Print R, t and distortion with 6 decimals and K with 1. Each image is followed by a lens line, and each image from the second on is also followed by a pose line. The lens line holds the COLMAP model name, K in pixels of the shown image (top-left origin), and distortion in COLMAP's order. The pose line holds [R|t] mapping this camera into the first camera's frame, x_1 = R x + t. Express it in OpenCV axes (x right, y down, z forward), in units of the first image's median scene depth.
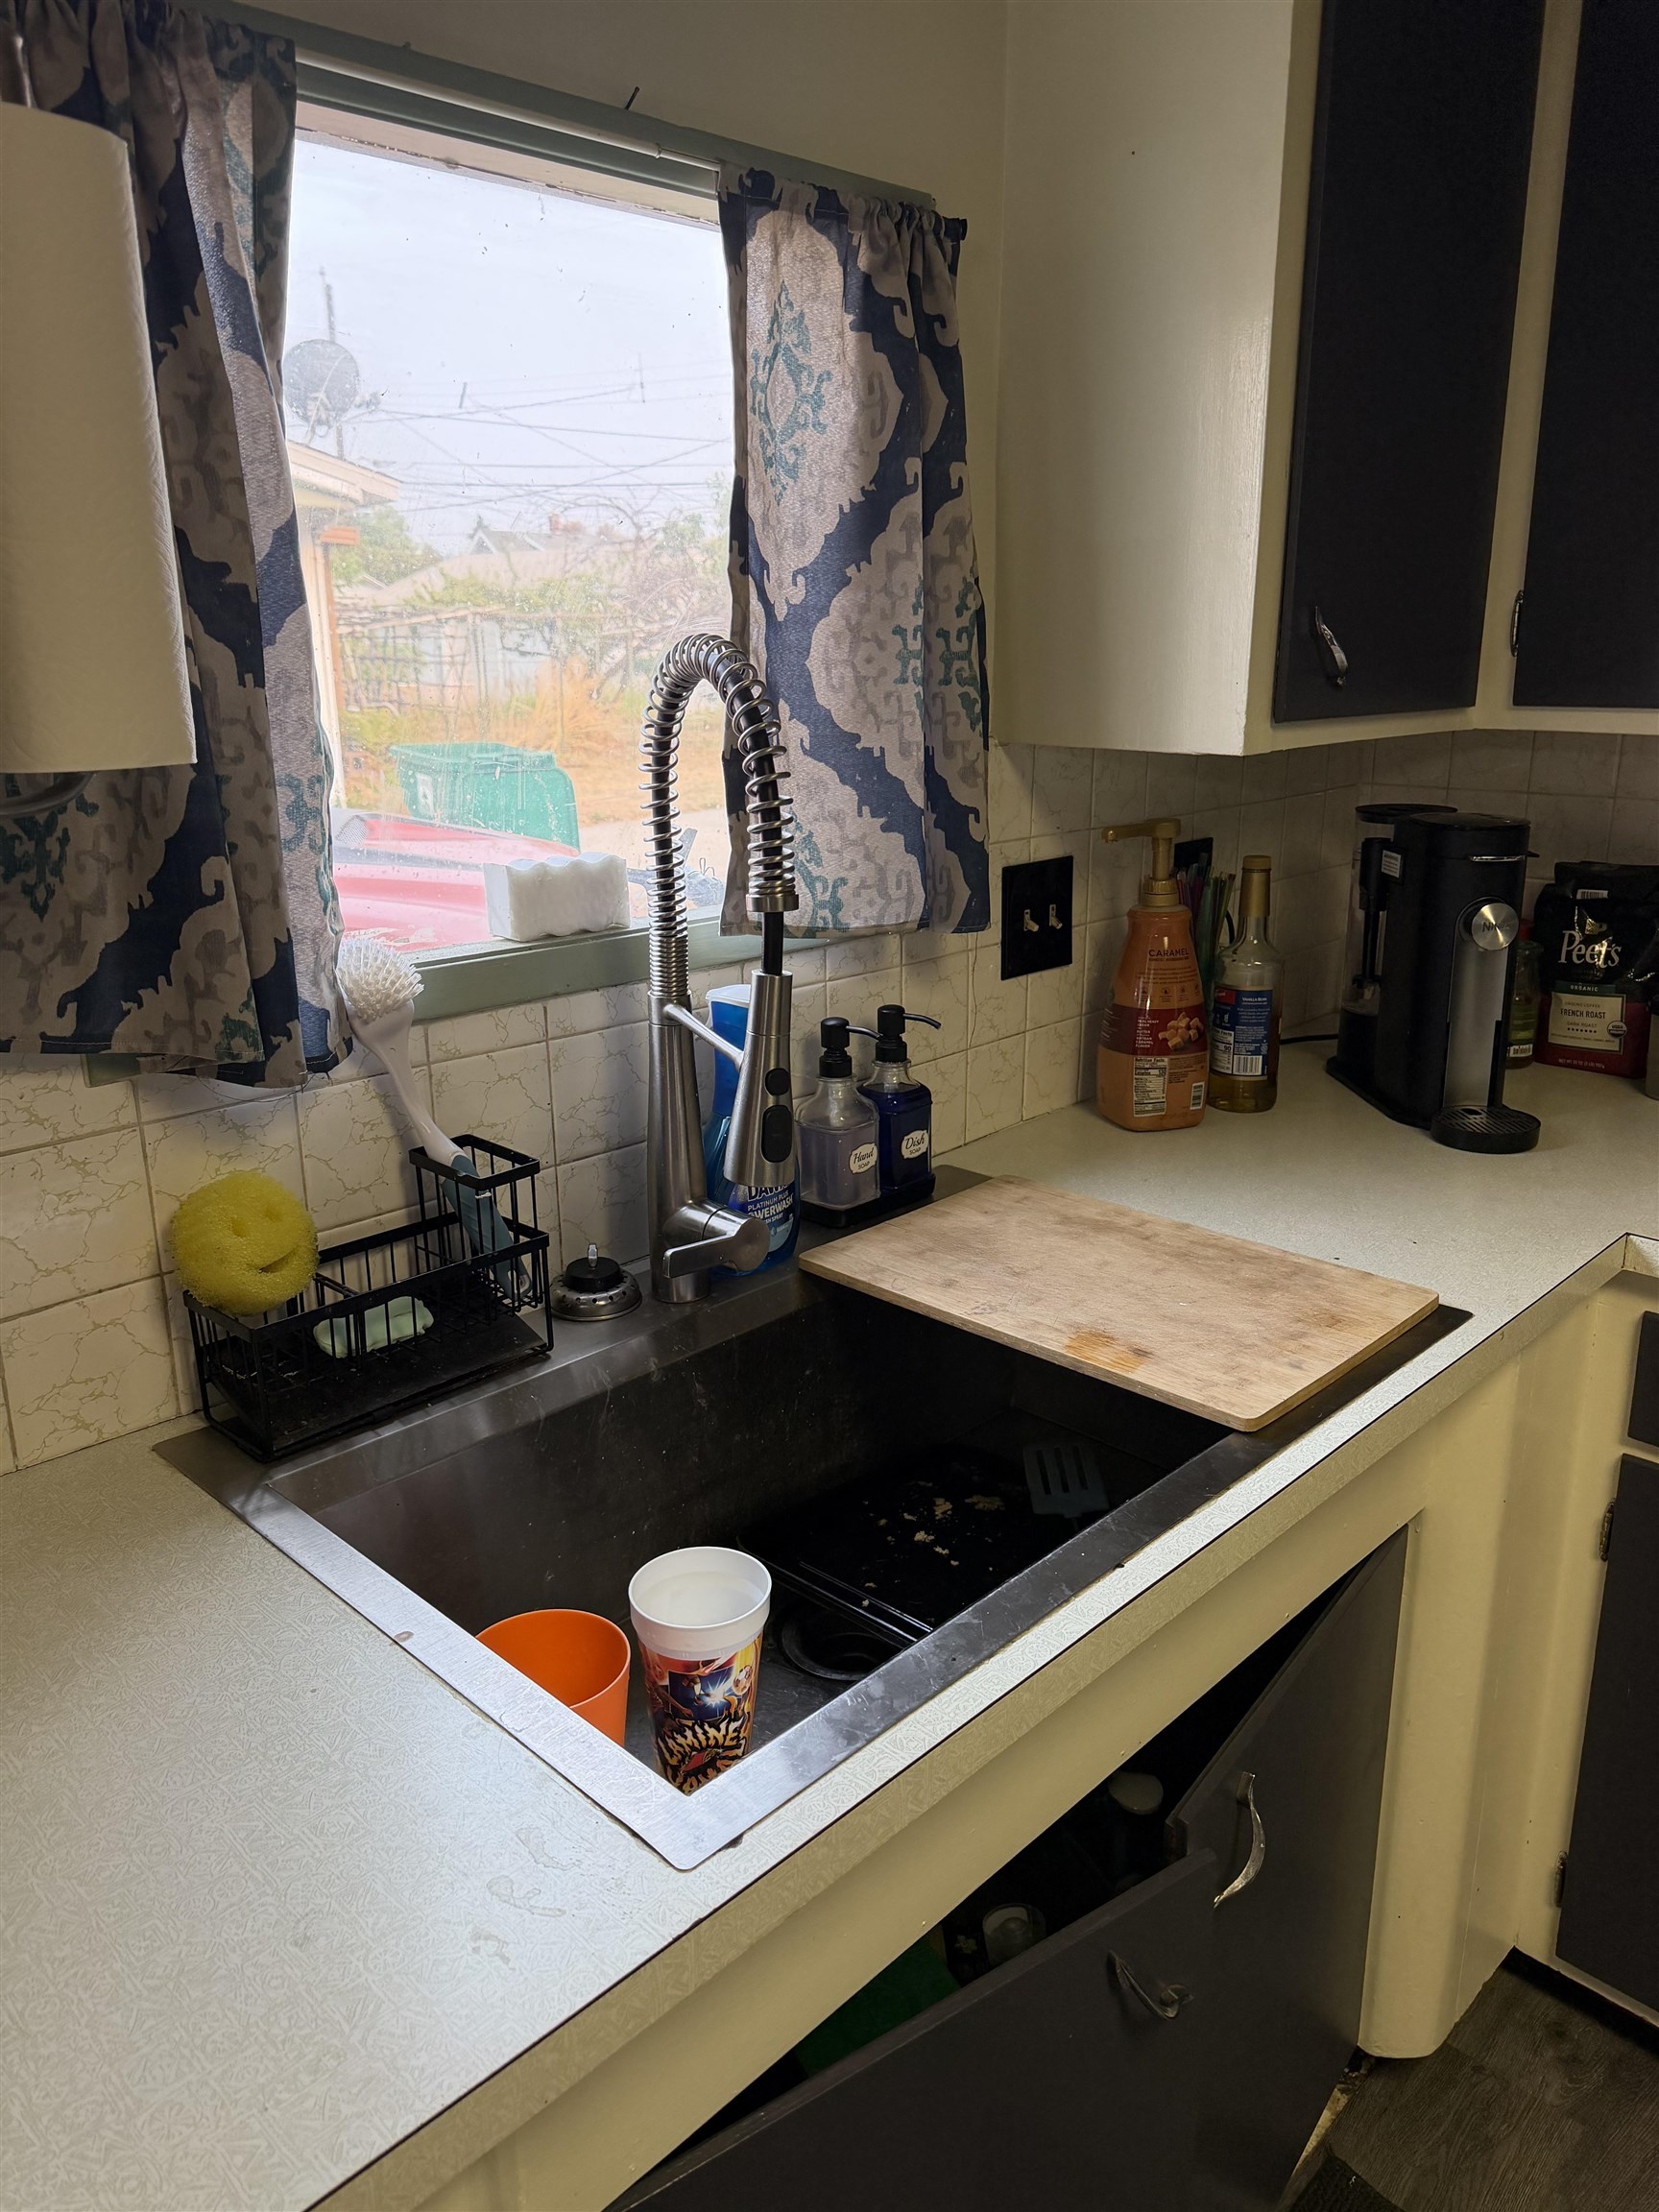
lens RADIAL K [[1567.3, 0, 819.3], [0, 1567.3, 1094.1], [0, 0, 1]] dist [0.019472, -0.018667]
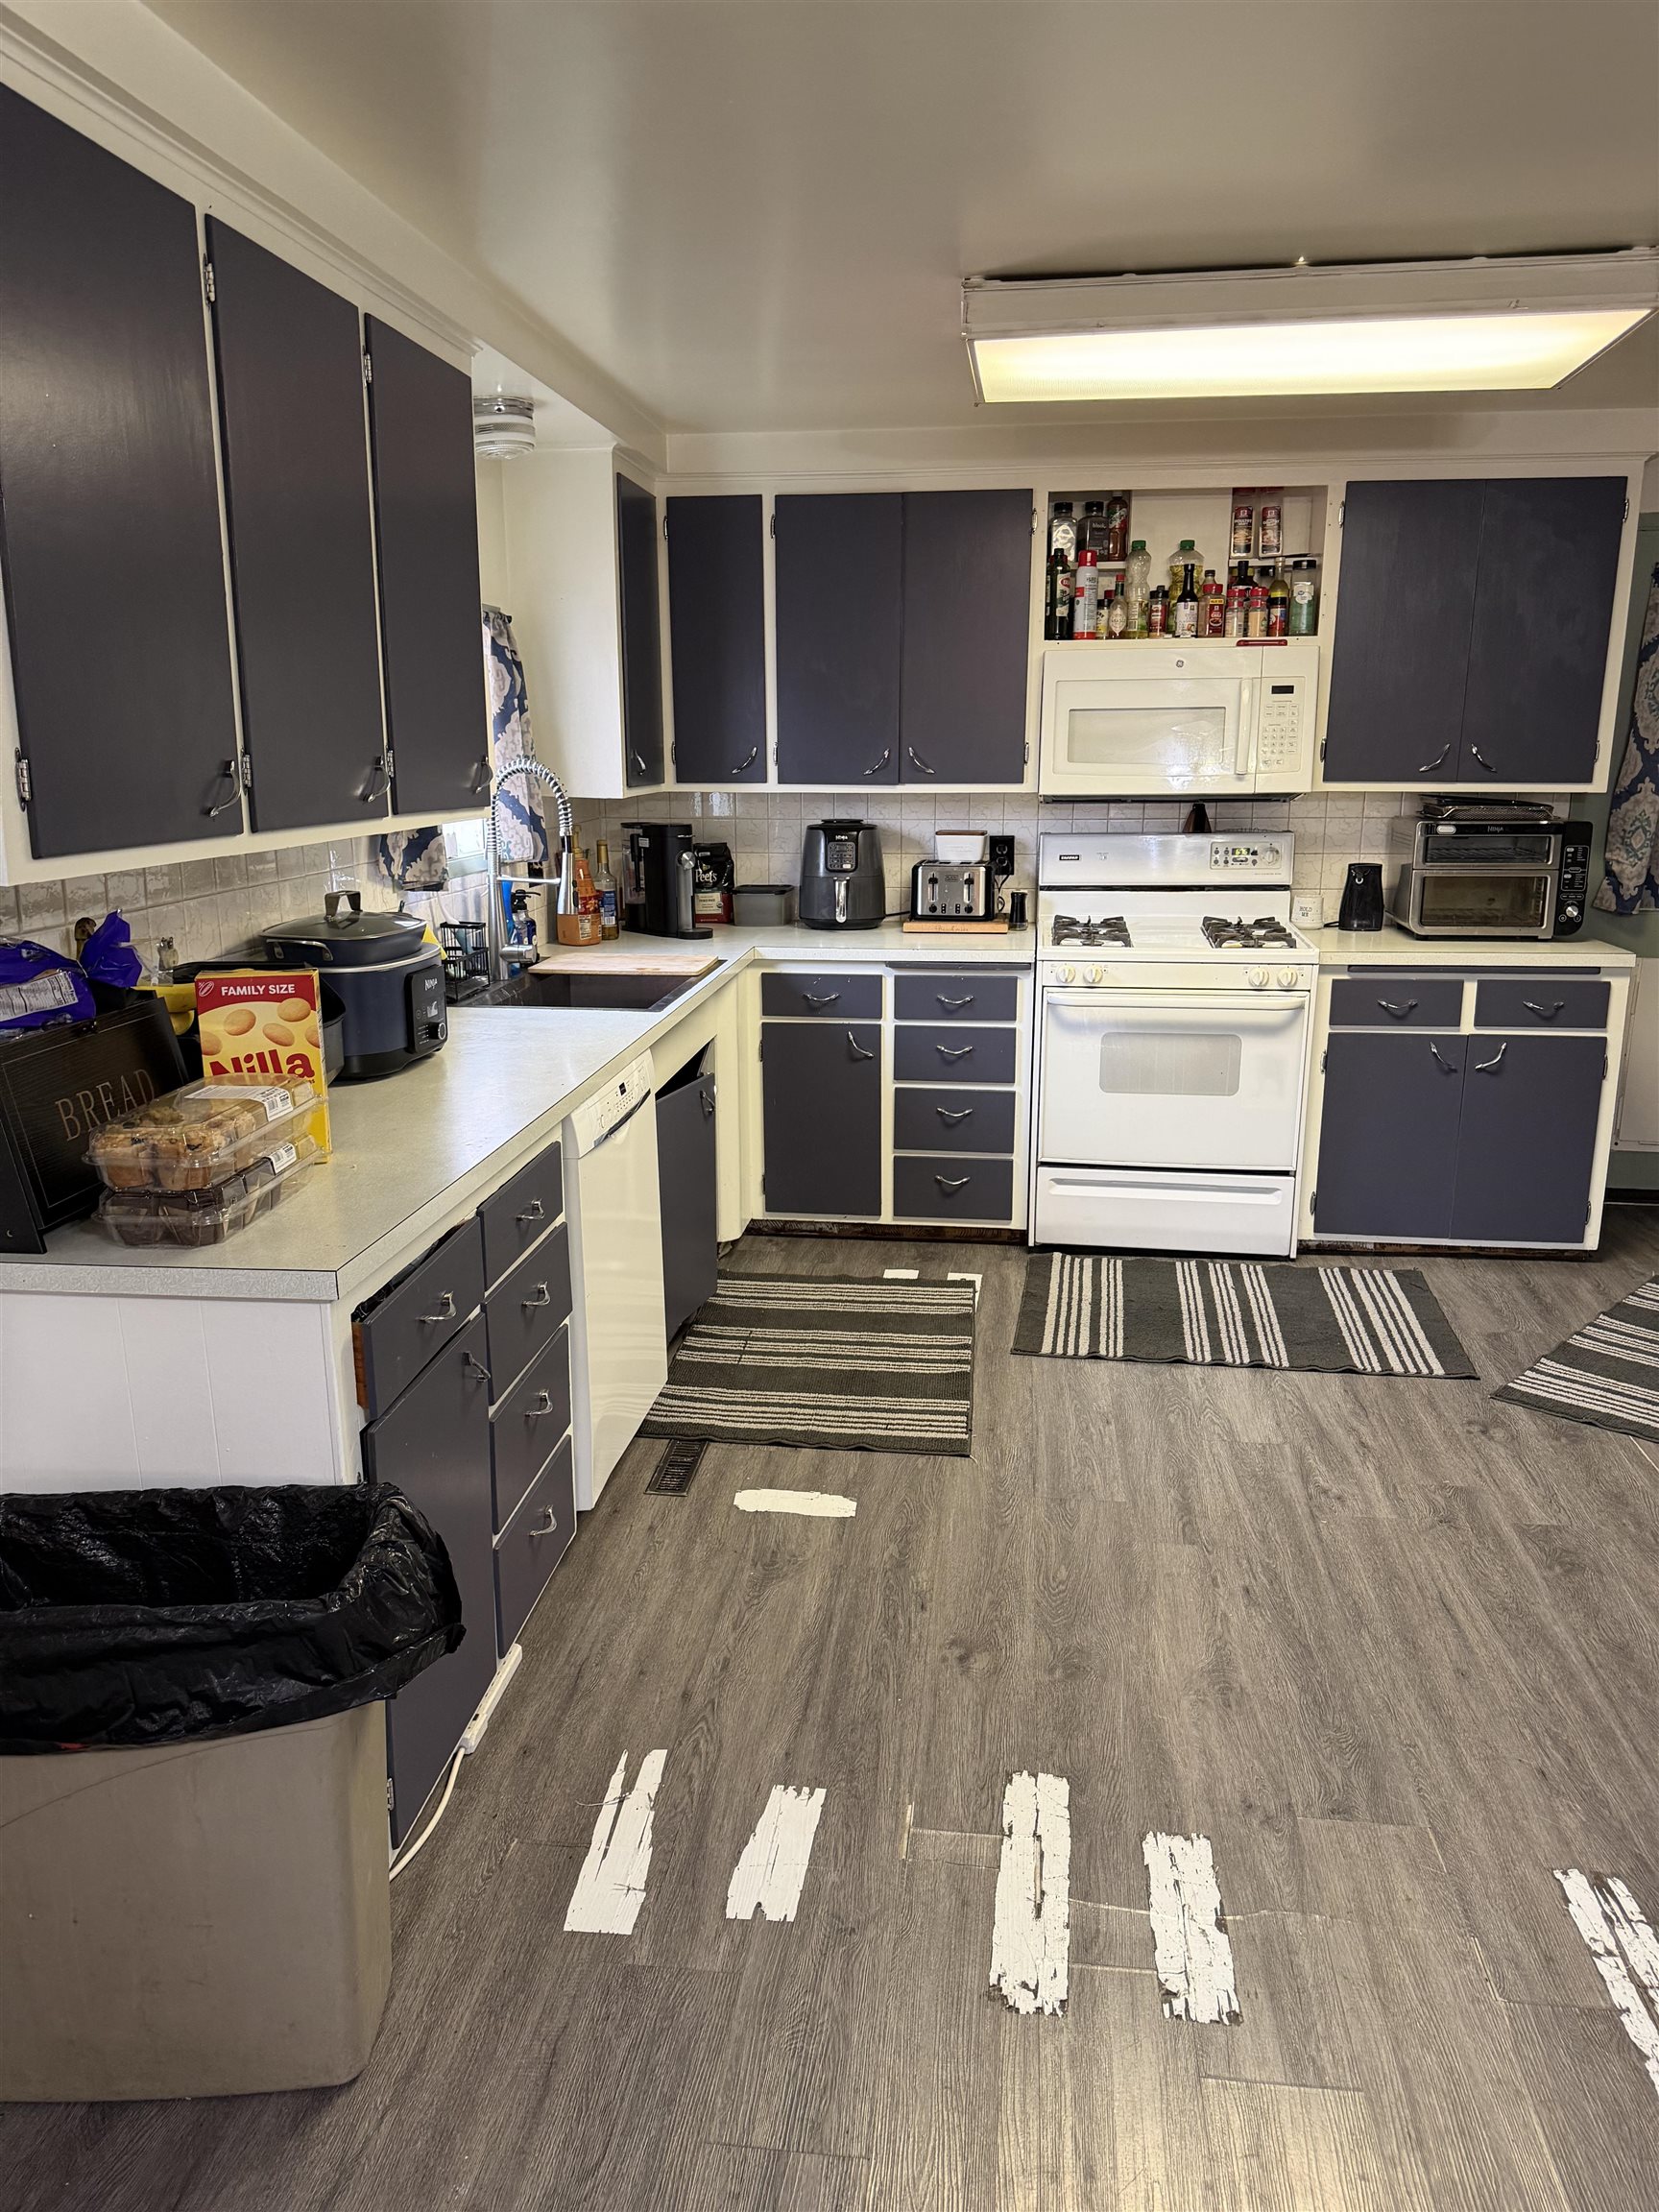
lens RADIAL K [[1567.3, 0, 819.3], [0, 1567.3, 1094.1], [0, 0, 1]] dist [0.019472, -0.018667]
pose [[0.787481, -0.127318, 0.603046, -1.165383], [0.162233, 0.986746, -0.003524, 0.364666], [-0.594604, 0.100609, 0.797699, -1.372261]]
